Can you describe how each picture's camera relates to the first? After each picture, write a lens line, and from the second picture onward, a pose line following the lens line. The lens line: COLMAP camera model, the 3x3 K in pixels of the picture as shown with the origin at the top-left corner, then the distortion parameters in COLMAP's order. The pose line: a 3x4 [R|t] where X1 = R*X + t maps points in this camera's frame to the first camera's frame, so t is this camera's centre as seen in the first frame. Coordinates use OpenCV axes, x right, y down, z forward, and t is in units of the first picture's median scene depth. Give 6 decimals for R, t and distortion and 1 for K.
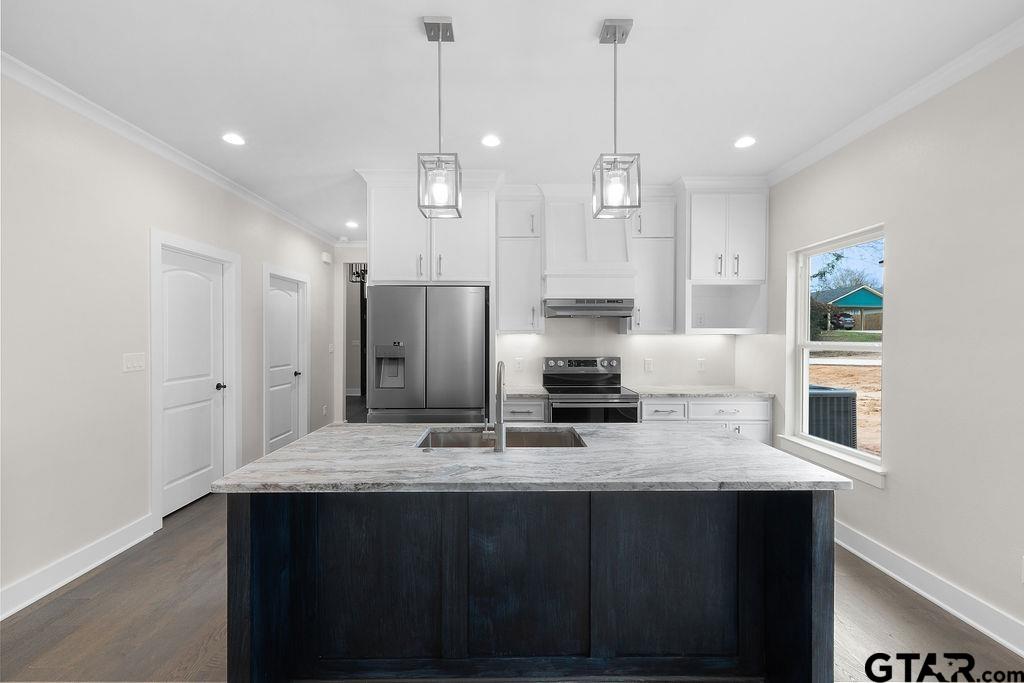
lens RADIAL K [[435.6, 0, 515.8], [0, 435.6, 338.2], [0, 0, 1]] dist [-0.001528, -0.000050]
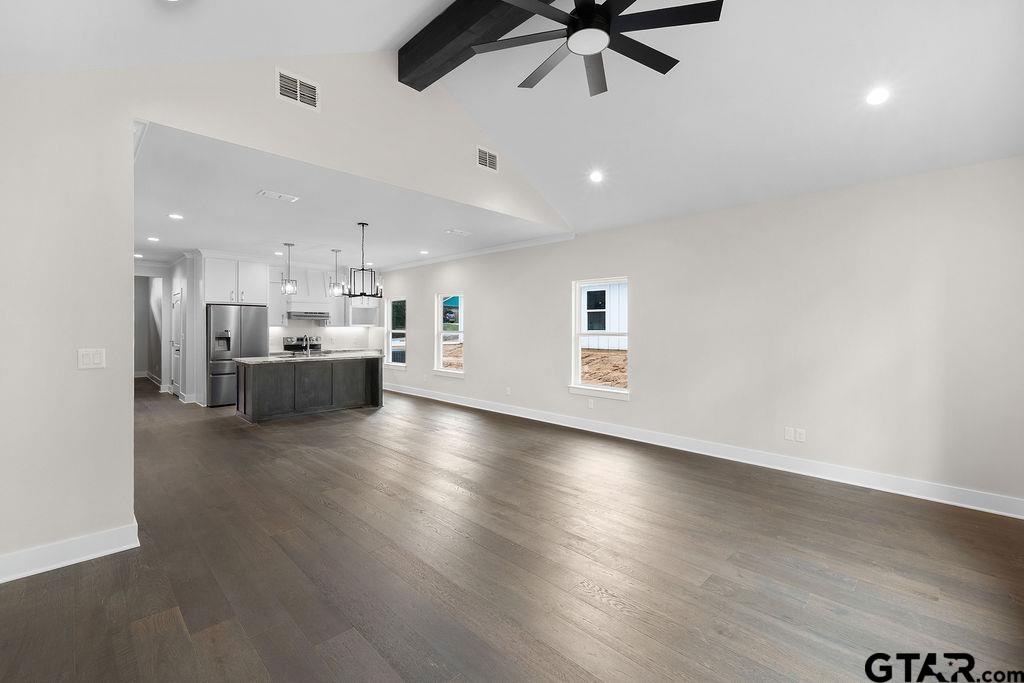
lens RADIAL K [[435.6, 0, 515.8], [0, 435.6, 338.2], [0, 0, 1]] dist [-0.001528, -0.000050]
pose [[0.714584, -0.012670, 0.699435, -0.702347], [-0.002842, 0.999775, 0.021014, 0.000762], [-0.699544, -0.017003, 0.714387, -1.513069]]
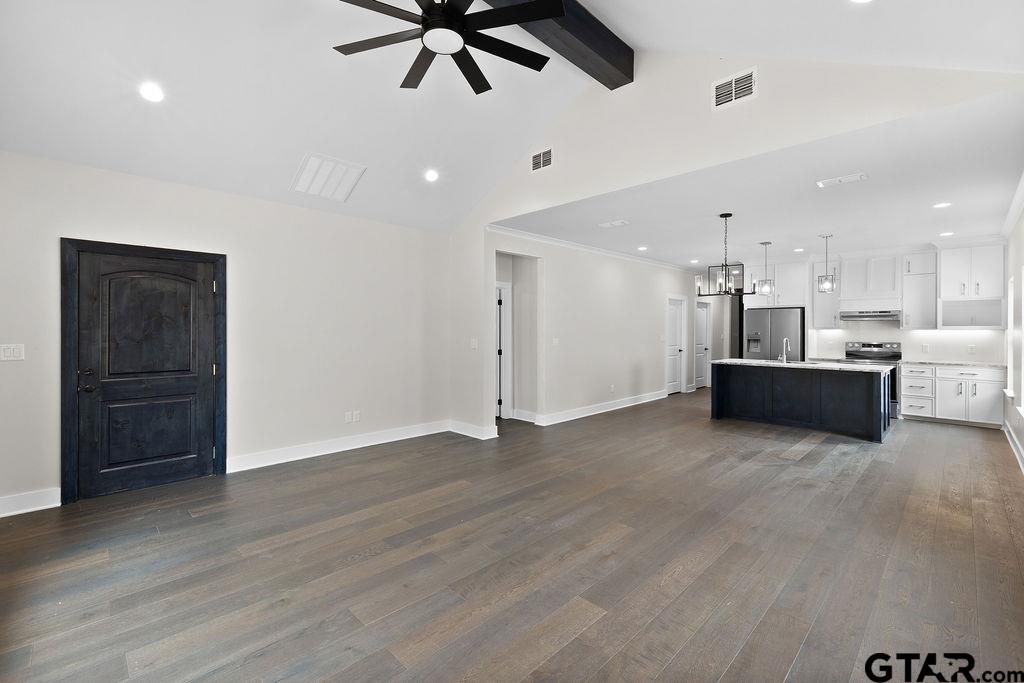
lens RADIAL K [[449.5, 0, 506.1], [0, 449.5, 331.6], [0, 0, 1]] dist [0.001912, 0.000144]
pose [[0.684765, 0.002661, -0.728759, 0.520535], [-0.003311, 0.999994, 0.000540, 0.004130], [0.728756, 0.002044, 0.684770, -1.511734]]
